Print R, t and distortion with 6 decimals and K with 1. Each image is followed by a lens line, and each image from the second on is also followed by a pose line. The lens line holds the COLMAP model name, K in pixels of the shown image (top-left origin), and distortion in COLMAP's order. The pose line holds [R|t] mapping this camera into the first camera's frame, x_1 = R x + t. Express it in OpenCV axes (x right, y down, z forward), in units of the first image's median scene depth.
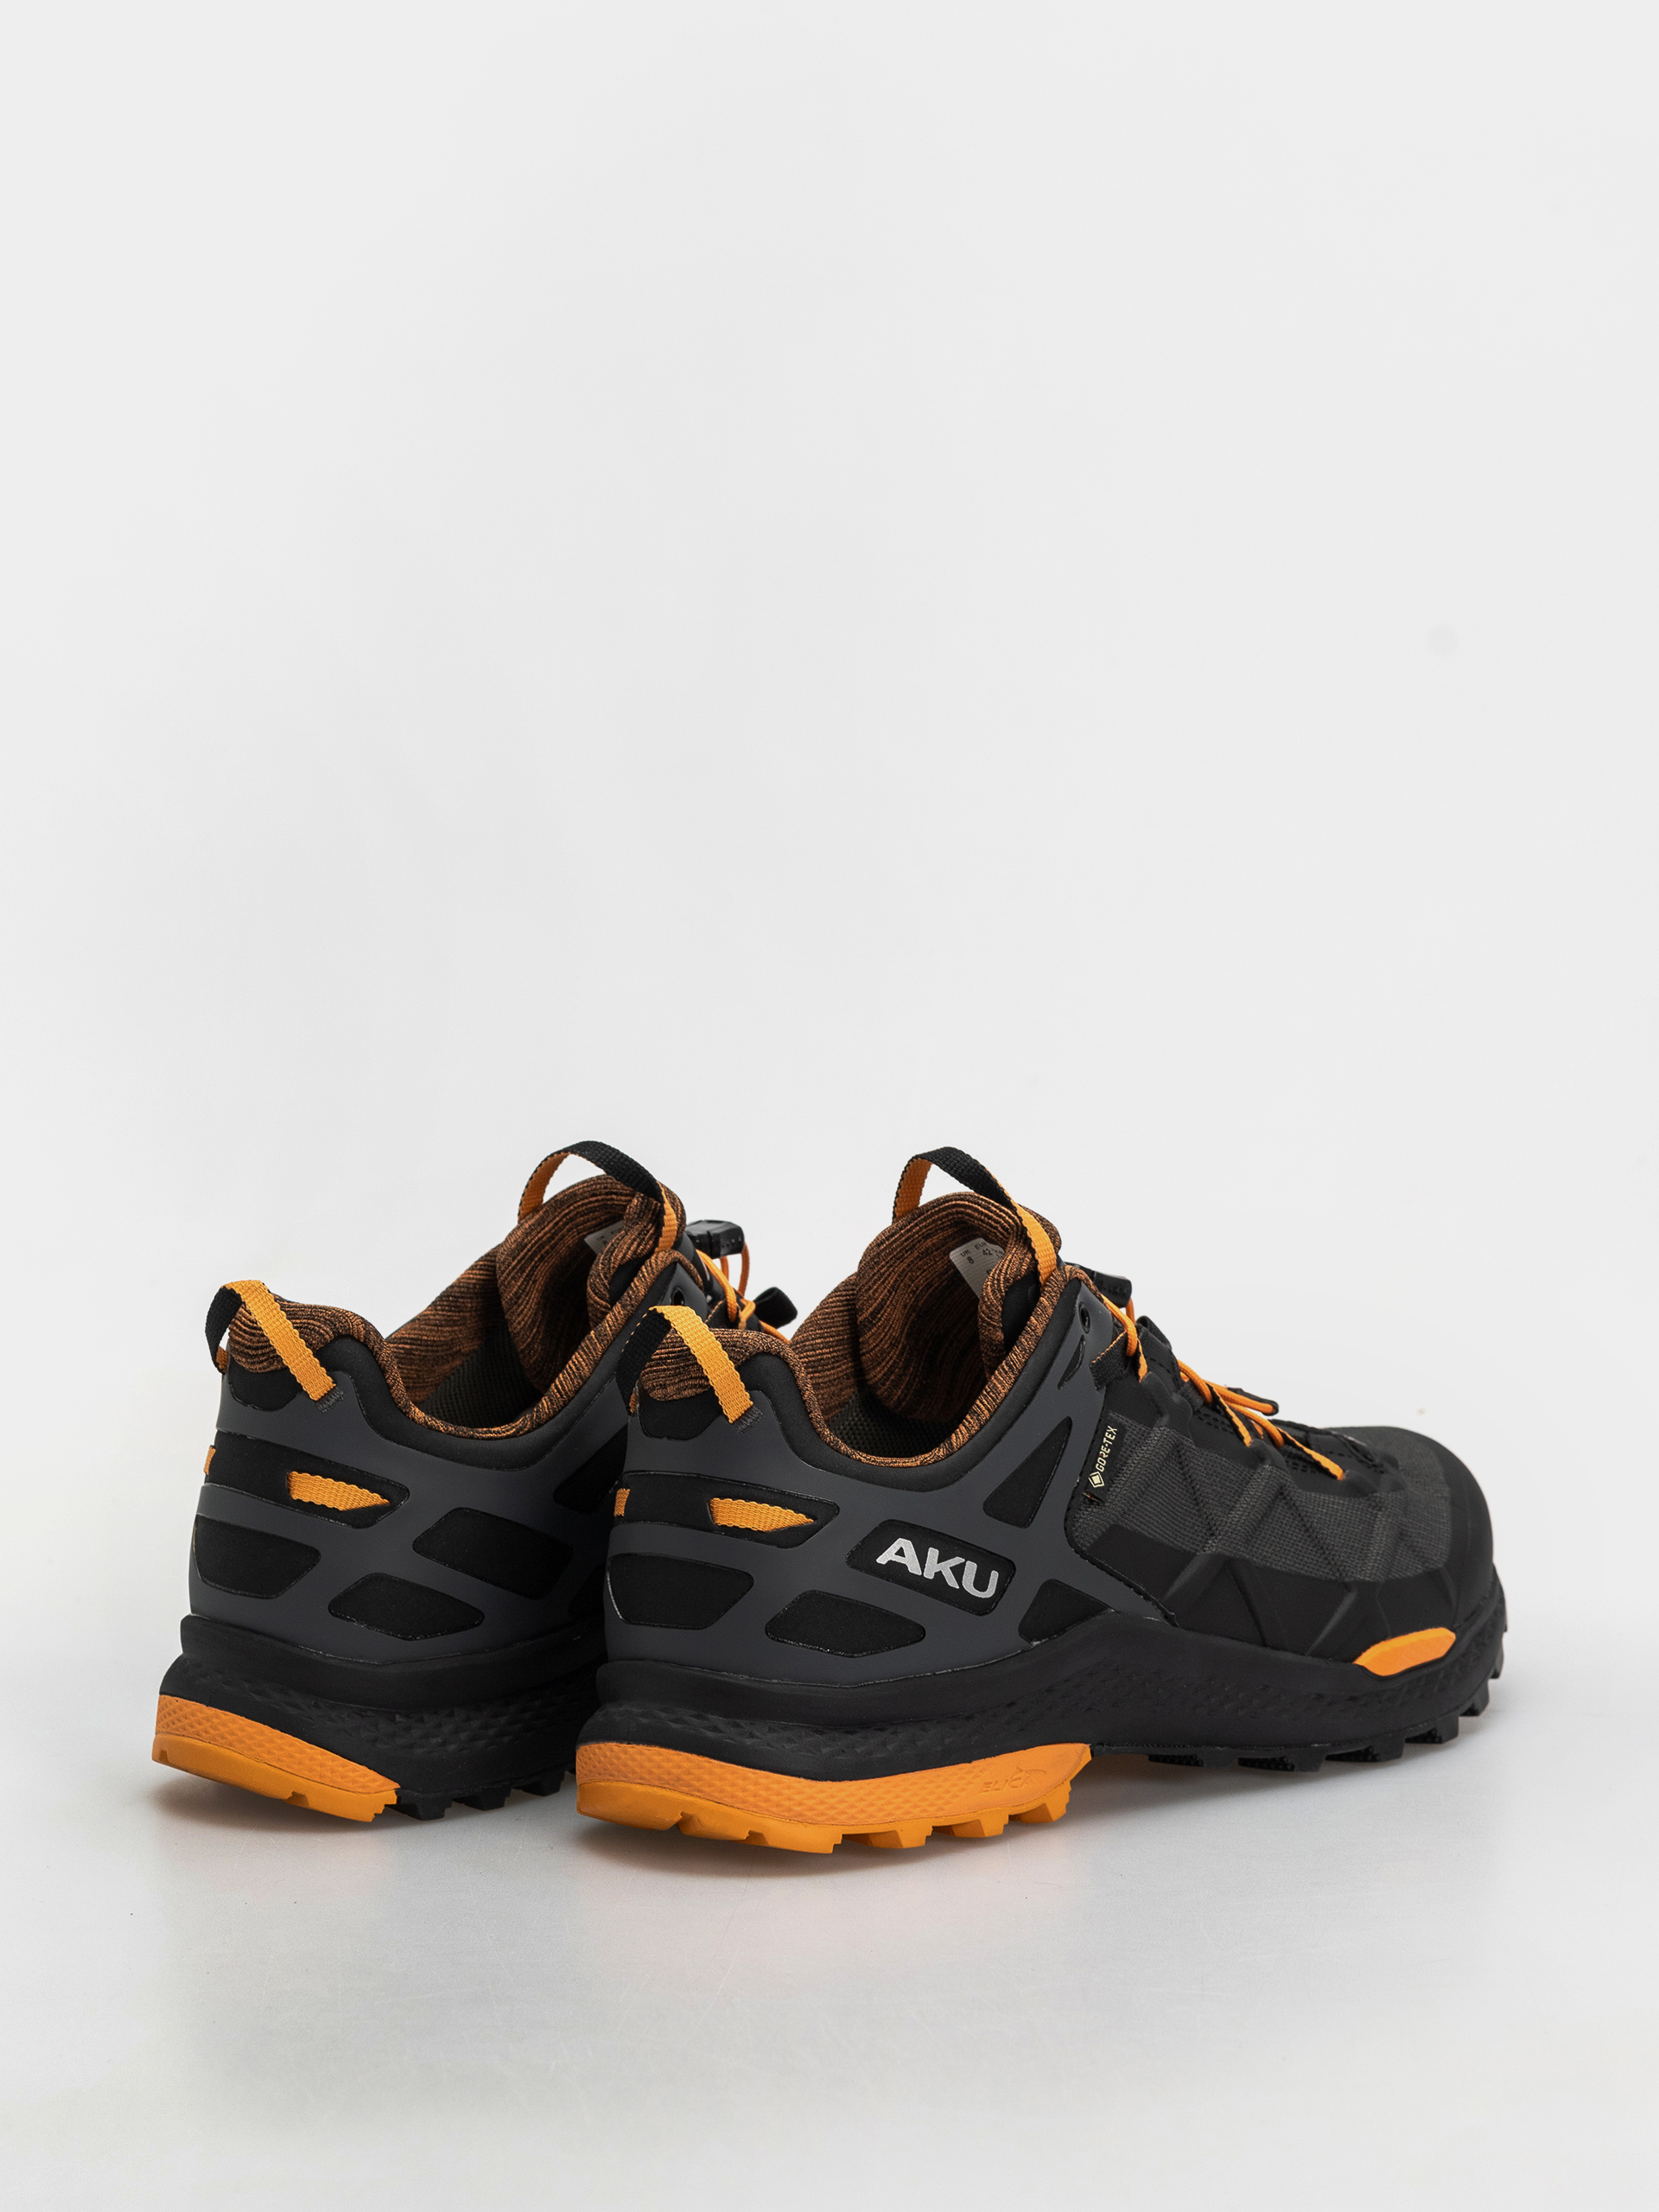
lens RADIAL K [[6469.4, 0, 829.5], [0, 6469.4, 1106.0], [0, 0, 1]] dist [0.283870, 0.439420]
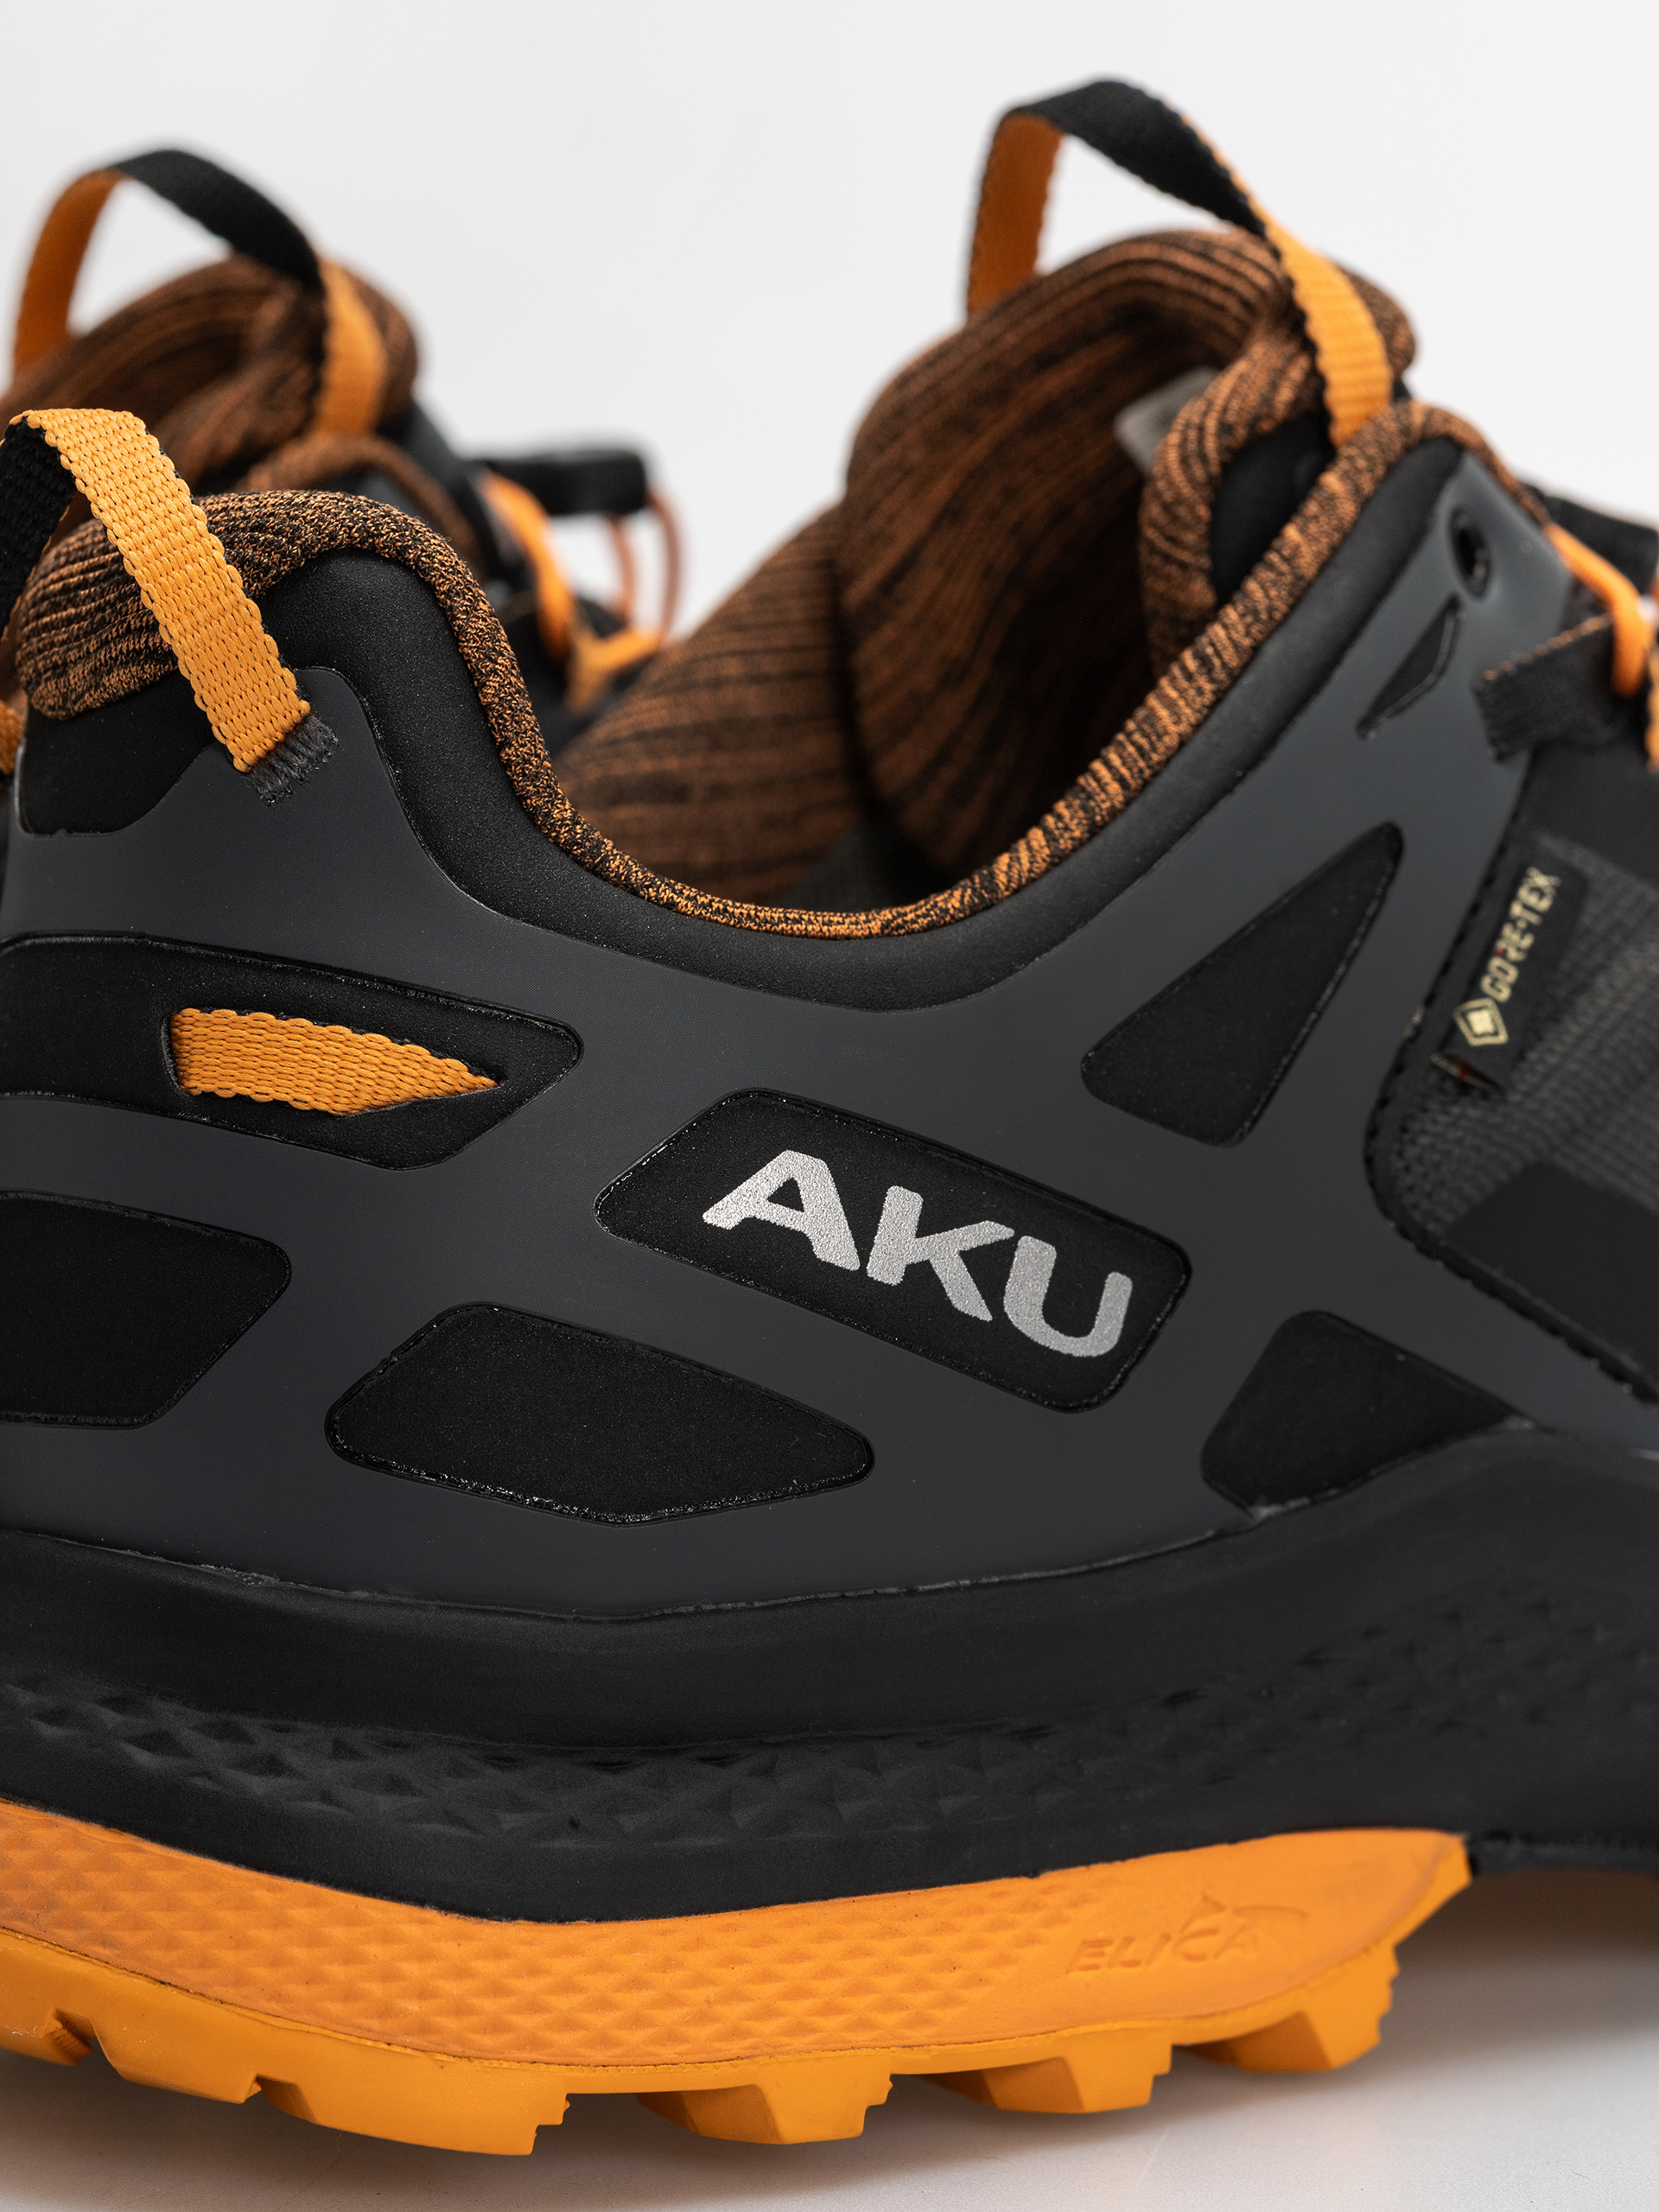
lens RADIAL K [[6741.4, 0, 829.5], [0, 6741.4, 1106.0], [0, 0, 1]] dist [0.149320, 0.444706]
pose [[0.987626, 0.006259, -0.156700, 0.063468], [-0.009969, 0.999688, -0.022902, 0.071611], [0.156508, 0.024181, 0.987381, 0.675234]]
